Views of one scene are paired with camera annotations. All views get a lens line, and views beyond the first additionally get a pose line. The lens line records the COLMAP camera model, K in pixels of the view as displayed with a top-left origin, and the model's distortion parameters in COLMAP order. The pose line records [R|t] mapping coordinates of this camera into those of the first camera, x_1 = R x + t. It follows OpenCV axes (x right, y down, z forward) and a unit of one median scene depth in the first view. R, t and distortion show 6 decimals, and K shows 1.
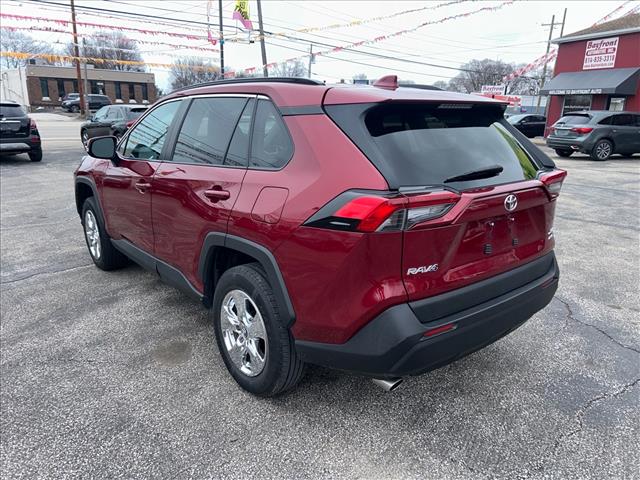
lens RADIAL K [[490.8, 0, 328.1], [0, 490.8, 238.9], [0, 0, 1]] dist [0.023737, -0.007720]
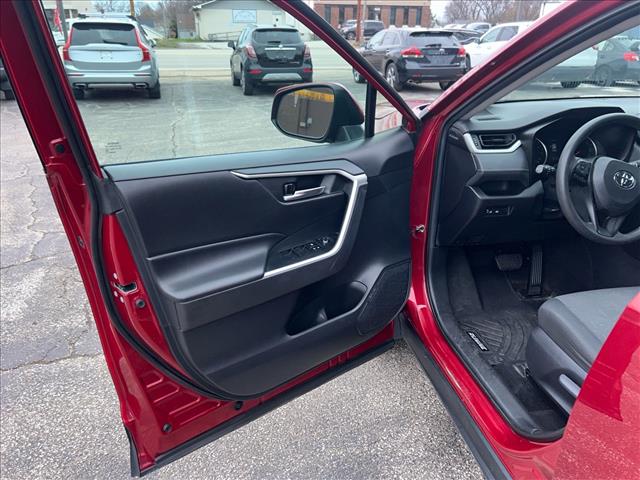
lens RADIAL K [[490.5, 0, 322.3], [0, 490.5, 241.1], [0, 0, 1]] dist [0.026673, -0.011693]
pose [[0.870676, 0.181763, -0.457040, -0.058864], [-0.117465, 0.979166, 0.165637, -0.027289], [0.477625, -0.090530, 0.873887, 0.117426]]
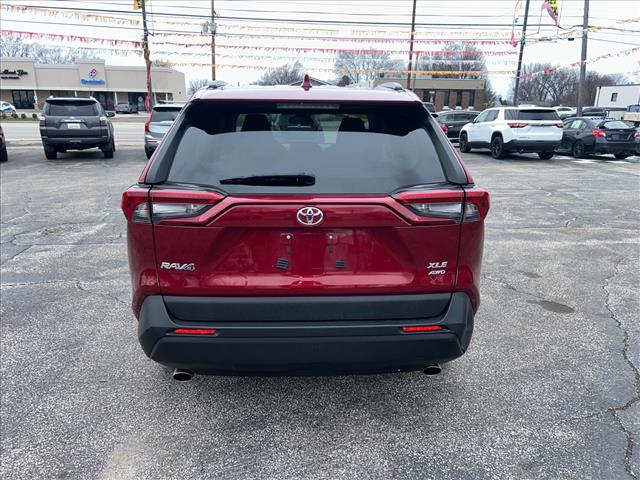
lens RADIAL K [[490.5, 0, 322.3], [0, 490.5, 241.1], [0, 0, 1]] dist [0.026673, -0.011693]
pose [[0.789319, 0.150593, -0.595228, 0.100760], [-0.155270, 0.986901, 0.043785, -0.007808], [0.594025, 0.057860, 0.802363, 0.035957]]
